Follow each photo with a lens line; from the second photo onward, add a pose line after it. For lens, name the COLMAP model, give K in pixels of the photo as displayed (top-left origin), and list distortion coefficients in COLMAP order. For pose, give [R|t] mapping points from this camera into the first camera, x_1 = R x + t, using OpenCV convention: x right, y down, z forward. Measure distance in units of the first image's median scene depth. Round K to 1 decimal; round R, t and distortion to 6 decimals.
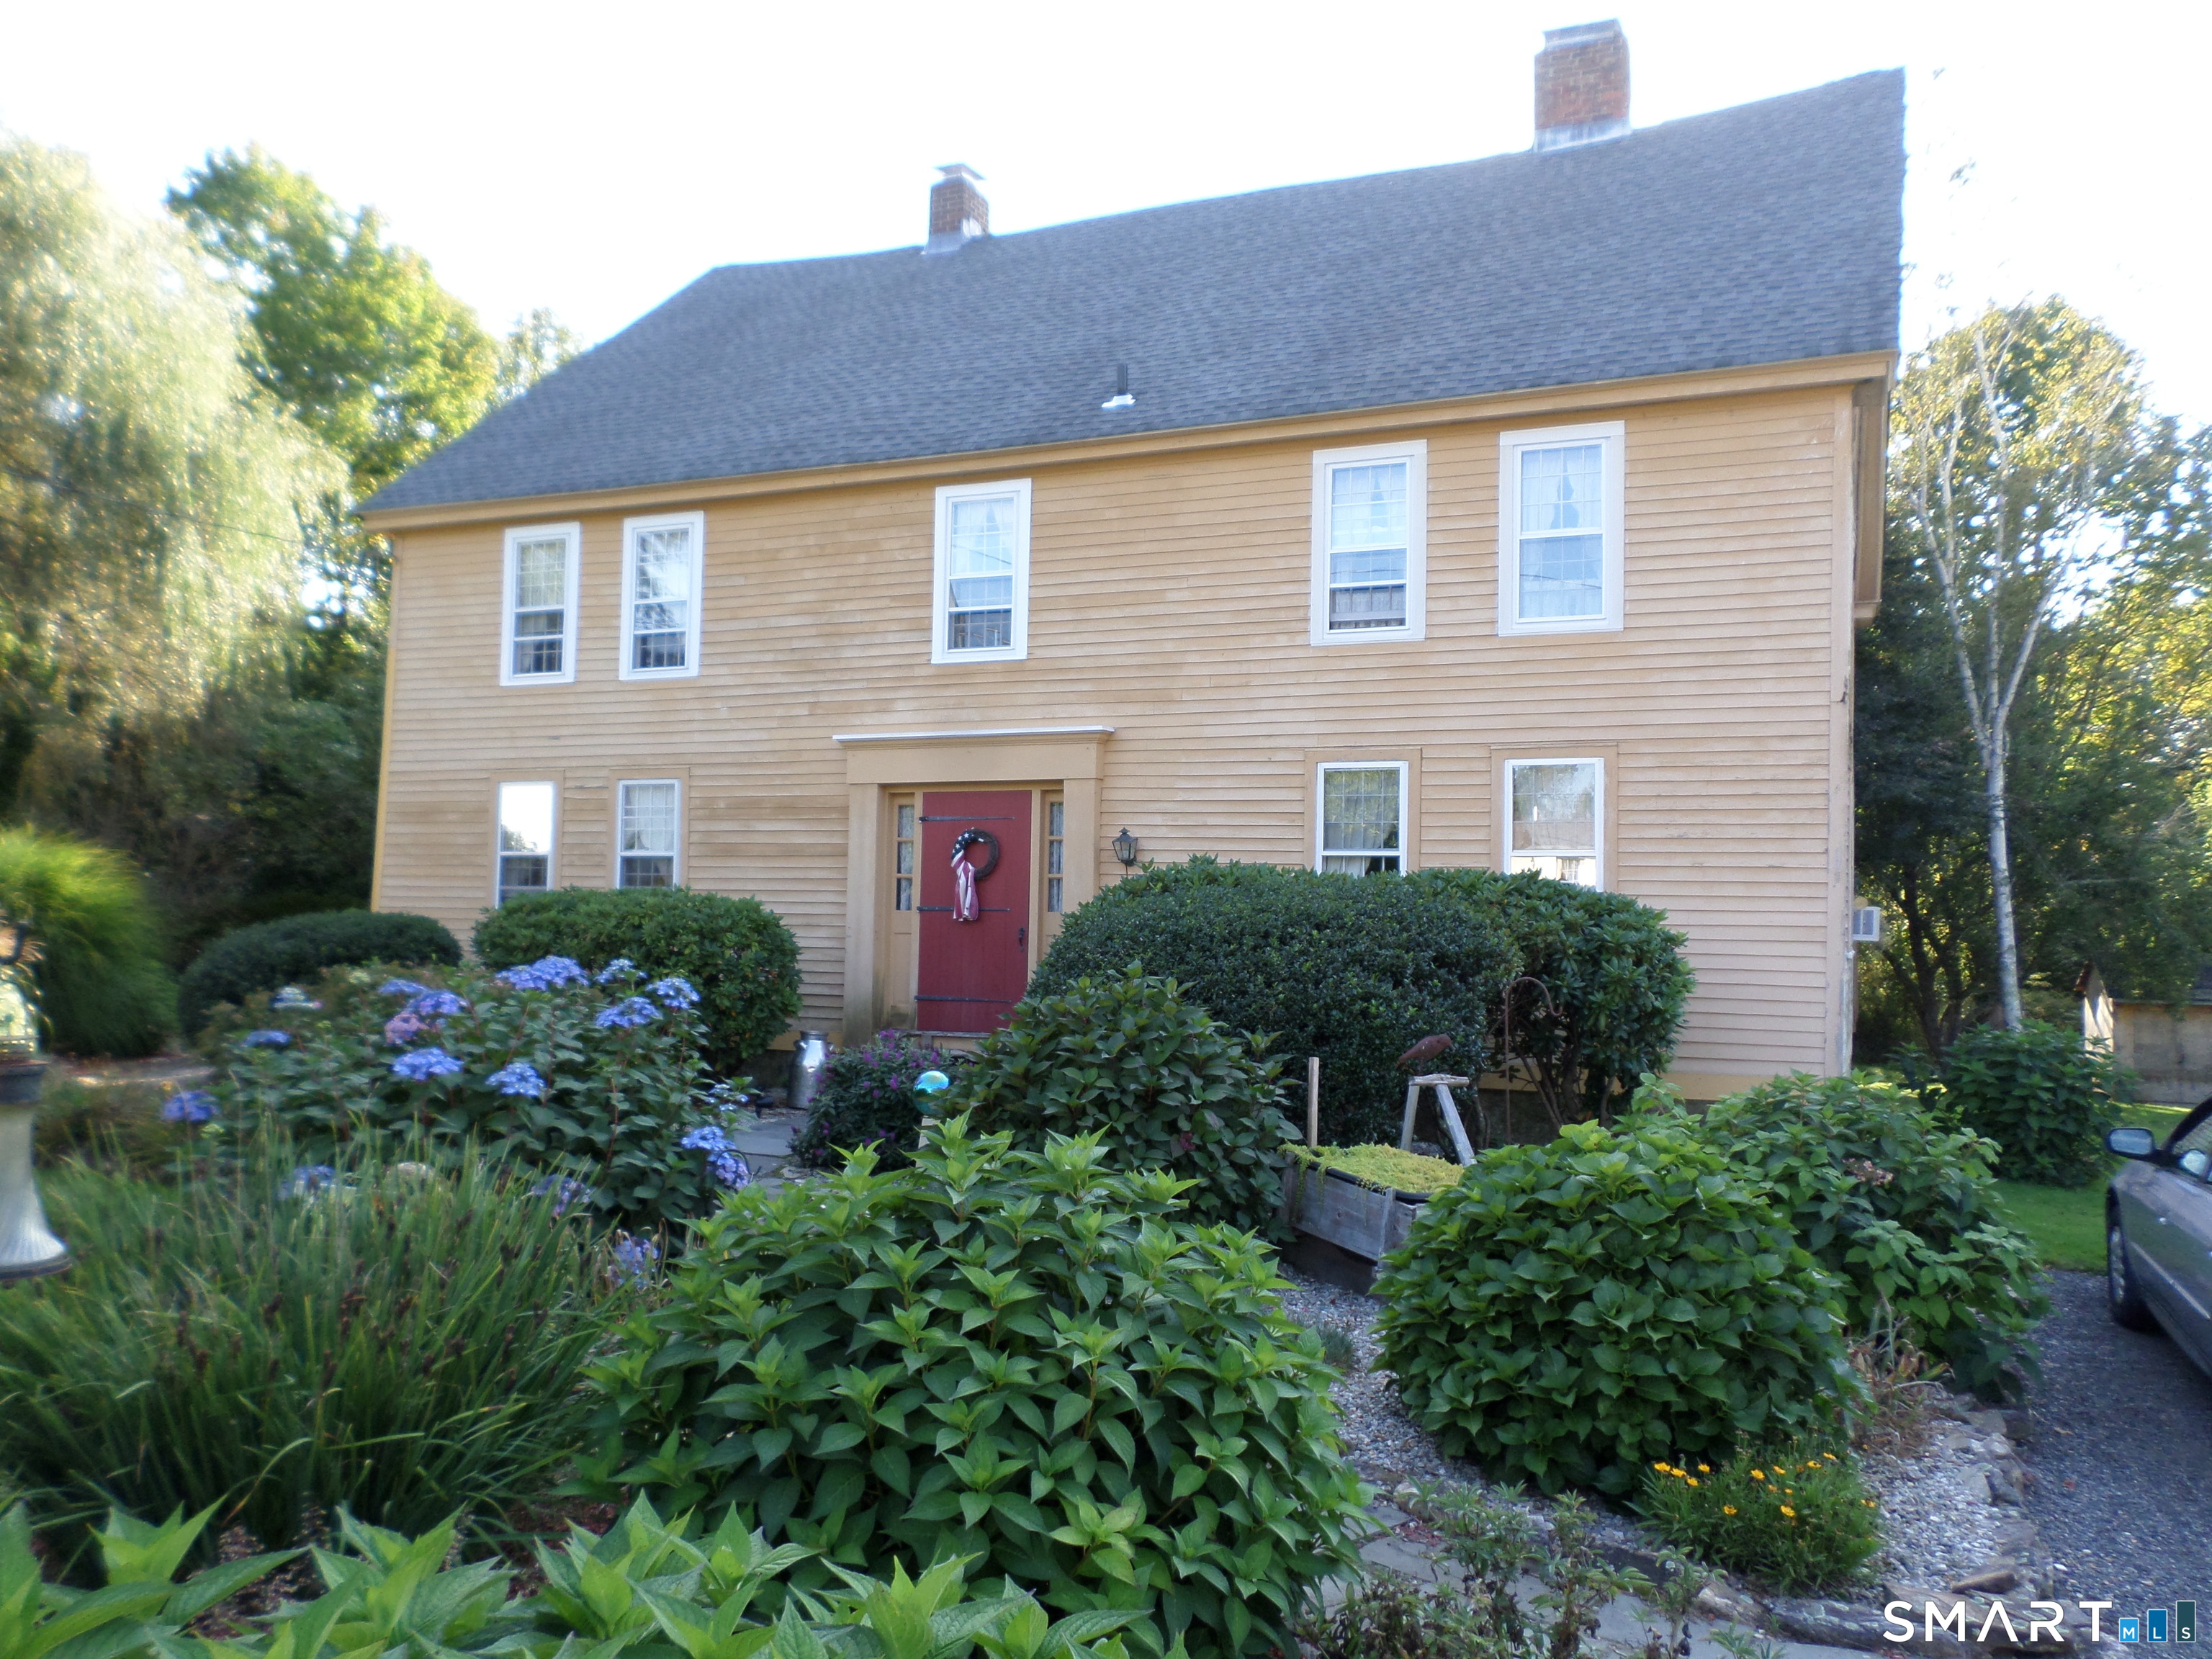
lens RADIAL K [[1661.3, 0, 1106.0], [0, 1661.3, 829.5], [0, 0, 1]] dist [-0.007843, 0.001382]
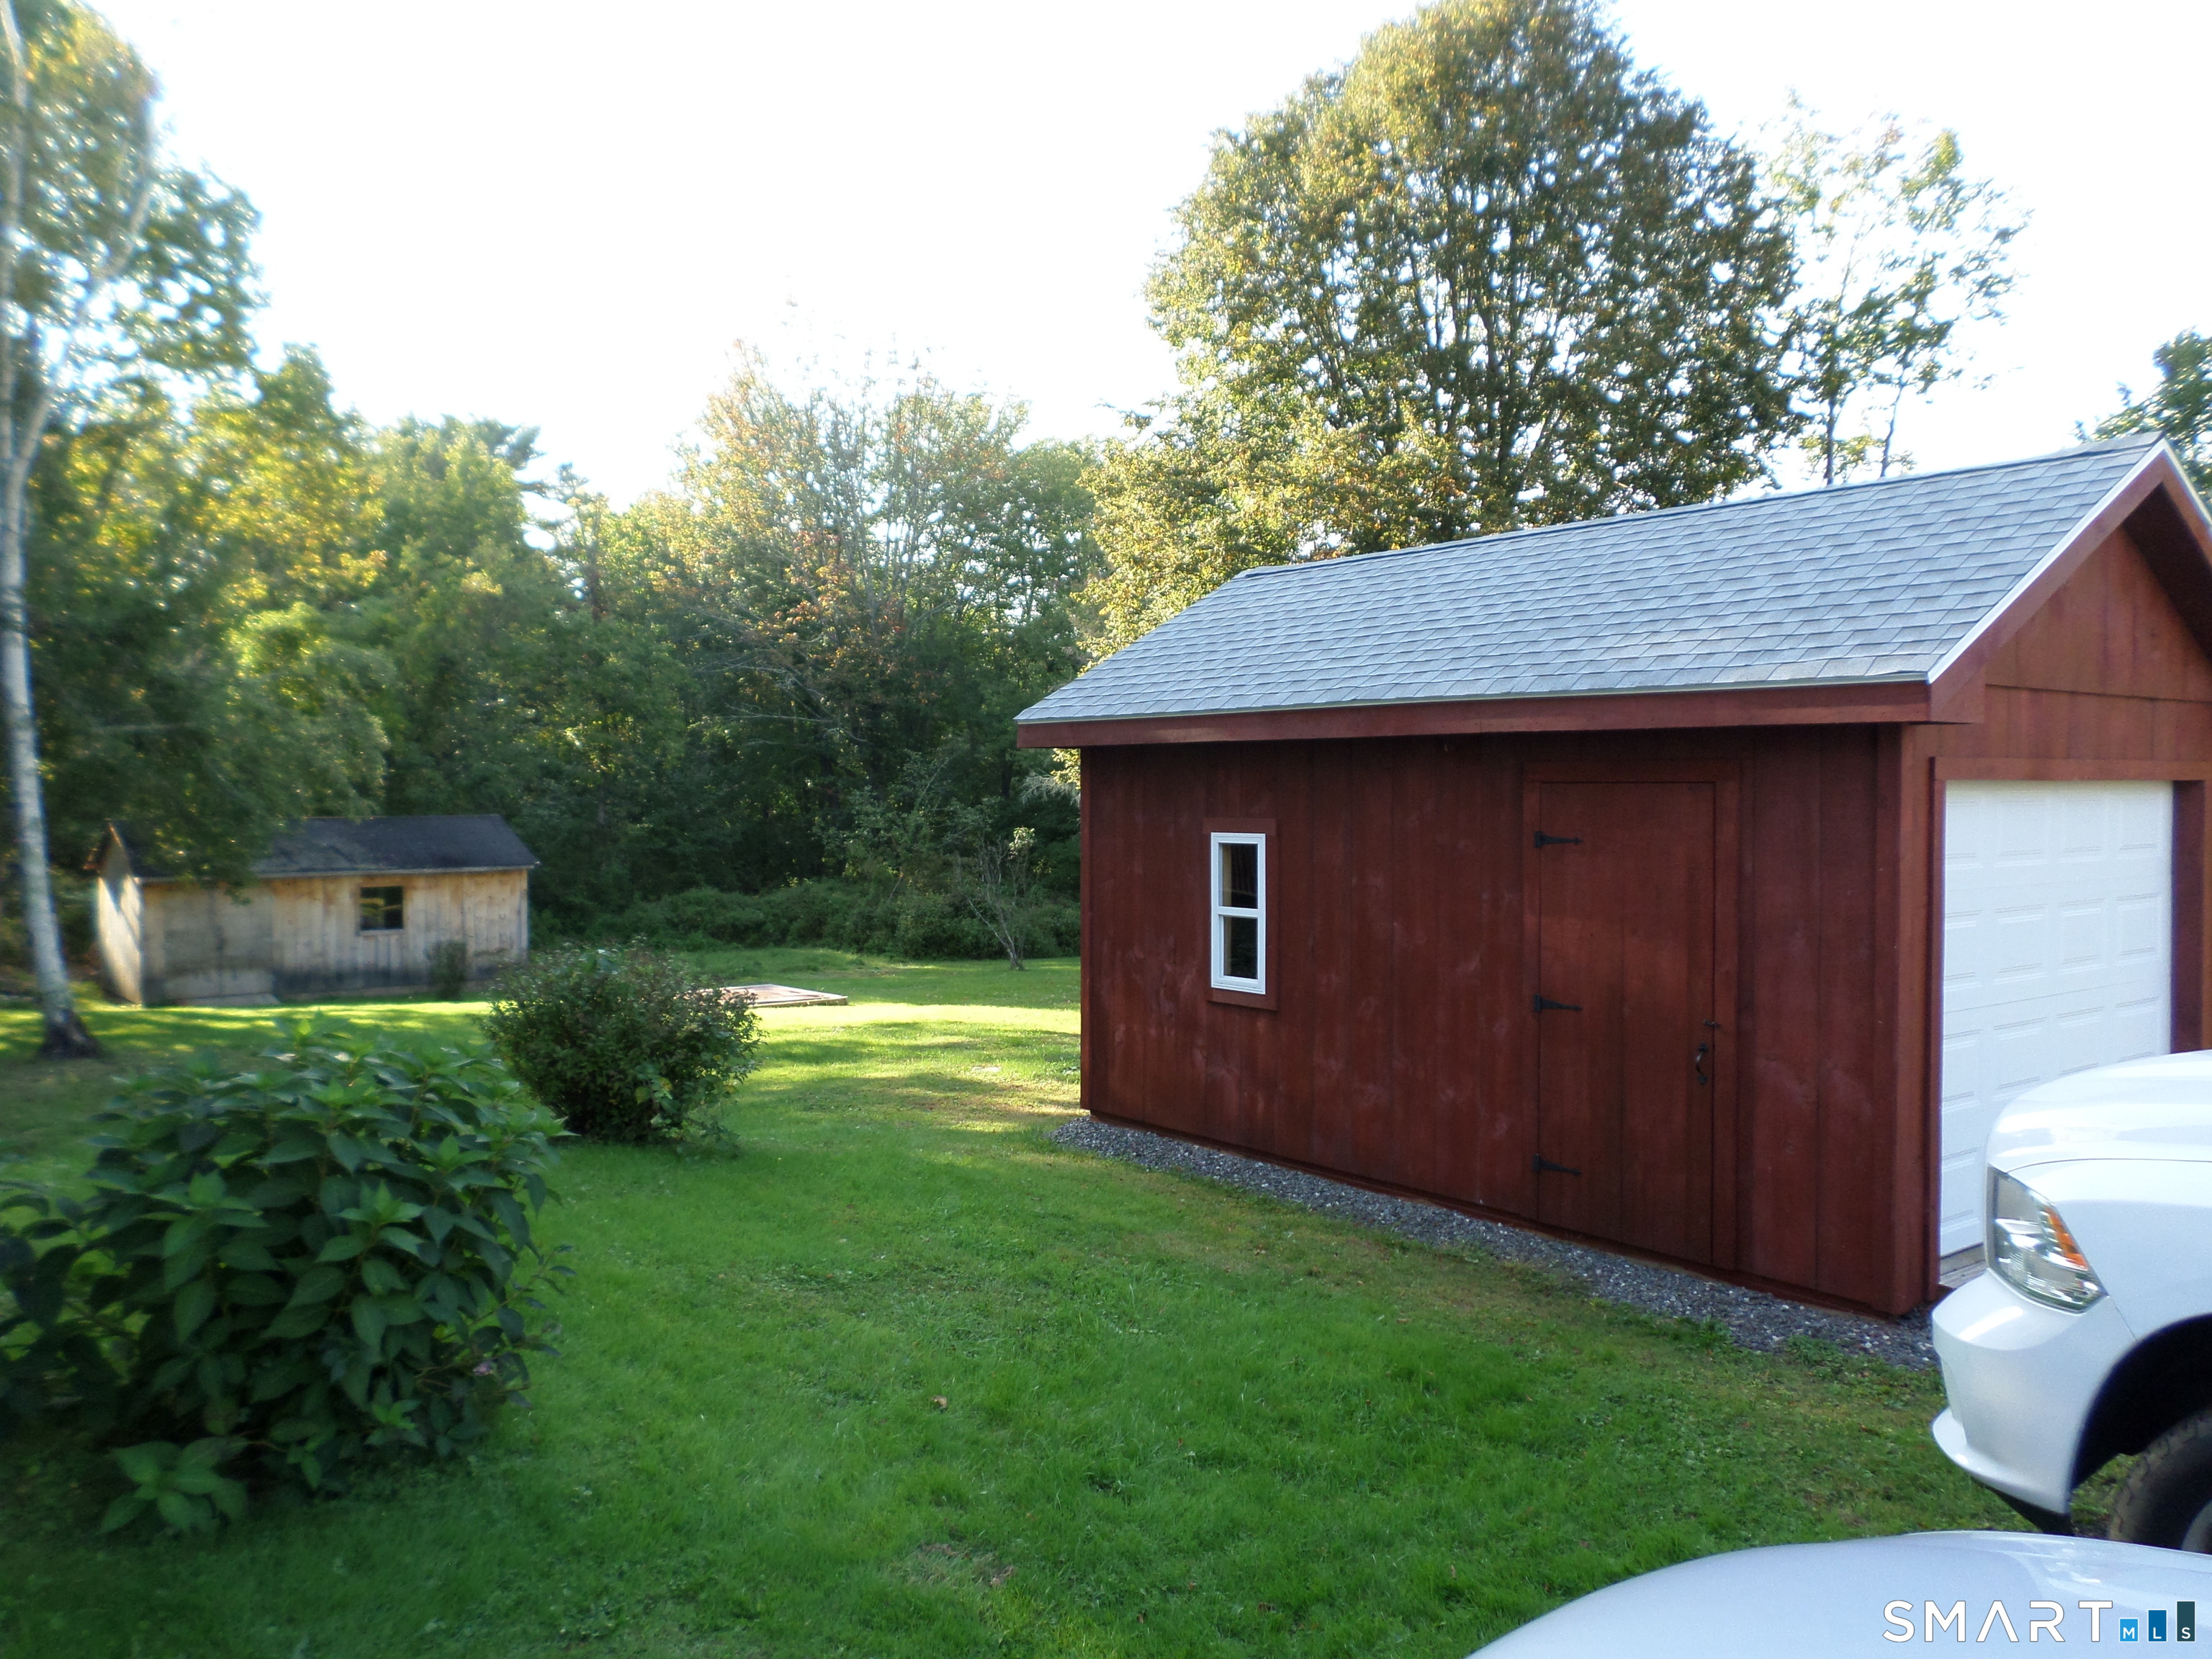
lens RADIAL K [[1649.7, 0, 1102.0], [0, 1649.7, 774.6], [0, 0, 1]] dist [0.000175, 0.000506]
pose [[0.446619, -0.022391, 0.894444, 0.212509], [-0.020562, 0.999166, 0.035280, 0.029426], [-0.894488, -0.034148, 0.445786, 0.473636]]
